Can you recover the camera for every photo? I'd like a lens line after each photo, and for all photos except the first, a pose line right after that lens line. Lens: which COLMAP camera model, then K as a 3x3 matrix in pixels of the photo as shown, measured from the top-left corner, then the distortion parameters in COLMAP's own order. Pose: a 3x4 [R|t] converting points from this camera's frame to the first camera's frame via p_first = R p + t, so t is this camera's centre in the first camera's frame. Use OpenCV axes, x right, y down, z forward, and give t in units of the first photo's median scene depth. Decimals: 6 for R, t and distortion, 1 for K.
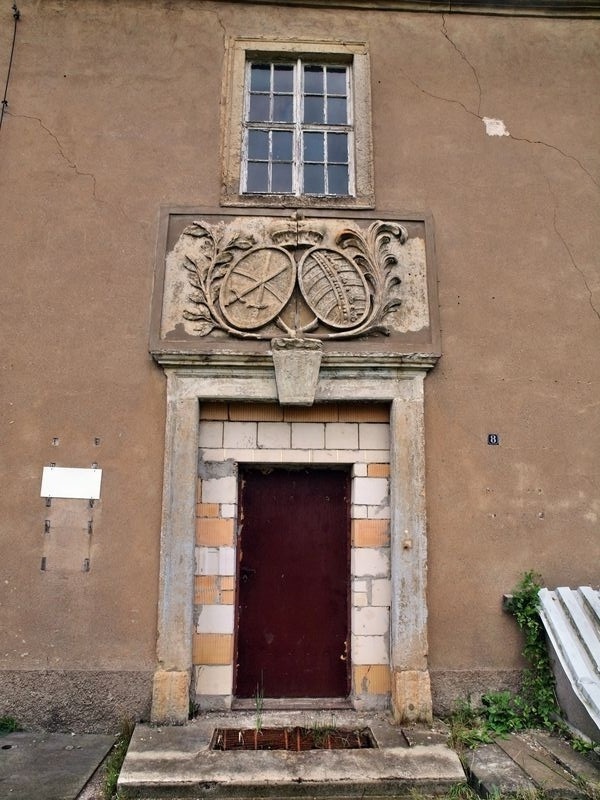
lens RADIAL K [[572.5, 0, 299.9], [0, 572.5, 397.1], [0, 0, 1]] dist [-0.075077, 0.027576]
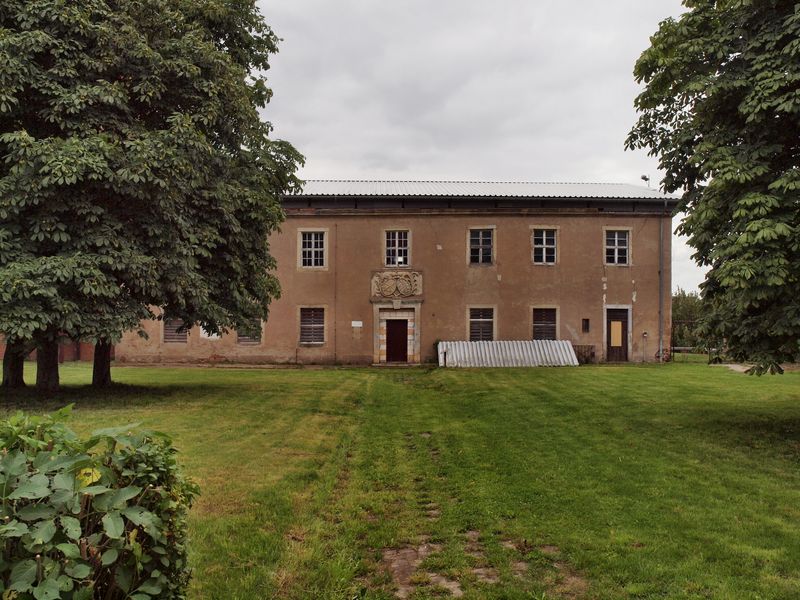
lens RADIAL K [[782.5, 0, 401.5], [0, 782.5, 299.6], [0, 0, 1]] dist [-0.010438, 0.000000]
pose [[0.999977, -0.006716, 0.000367, 0.035065], [0.006533, 0.982808, 0.184513, -1.440928], [-0.001600, -0.184507, 0.982830, -6.267404]]
